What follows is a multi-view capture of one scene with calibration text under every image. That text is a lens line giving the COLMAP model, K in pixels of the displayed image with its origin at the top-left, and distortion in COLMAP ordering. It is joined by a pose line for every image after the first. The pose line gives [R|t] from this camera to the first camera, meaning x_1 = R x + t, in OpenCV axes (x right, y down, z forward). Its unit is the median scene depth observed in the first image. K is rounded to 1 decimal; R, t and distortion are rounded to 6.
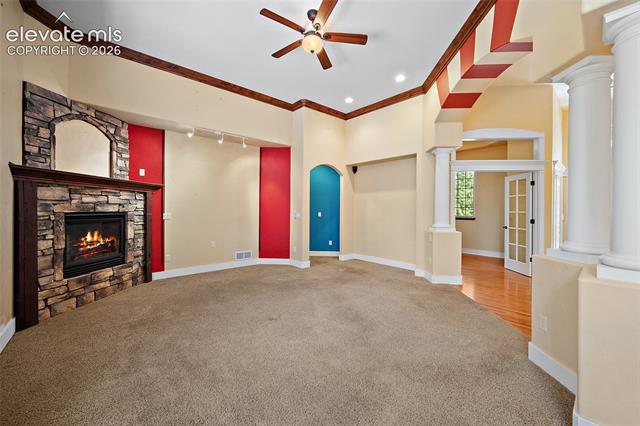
lens RADIAL K [[252.1, 0, 320.5], [0, 252.1, 211.3], [0, 0, 1]] dist [-0.000271, -0.000164]
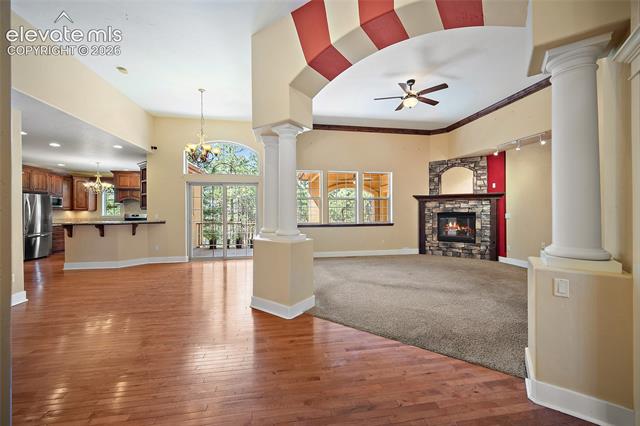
lens RADIAL K [[252.1, 0, 320.5], [0, 252.1, 211.3], [0, 0, 1]] dist [-0.000271, -0.000164]
pose [[-0.528197, 0.000803, -0.849122, 1.209348], [-0.003150, 0.999991, 0.002905, -0.006648], [0.849116, 0.004210, -0.528189, 1.040407]]
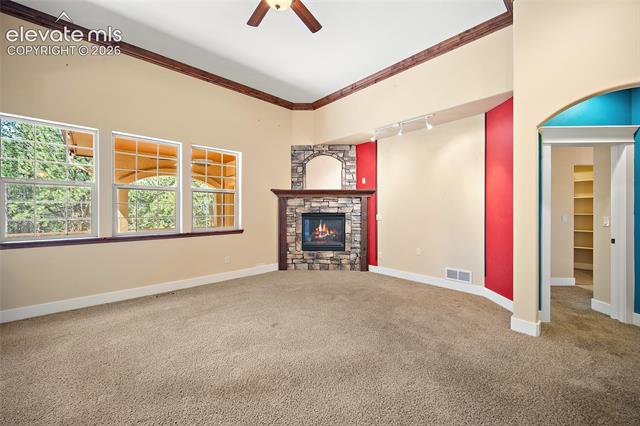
lens RADIAL K [[252.1, 0, 320.5], [0, 252.1, 211.3], [0, 0, 1]] dist [-0.000271, -0.000164]
pose [[0.025758, 0.001917, -0.999666, 0.582911], [-0.006613, 0.999977, 0.001748, -0.007764], [0.999646, 0.006566, 0.025770, 0.859501]]
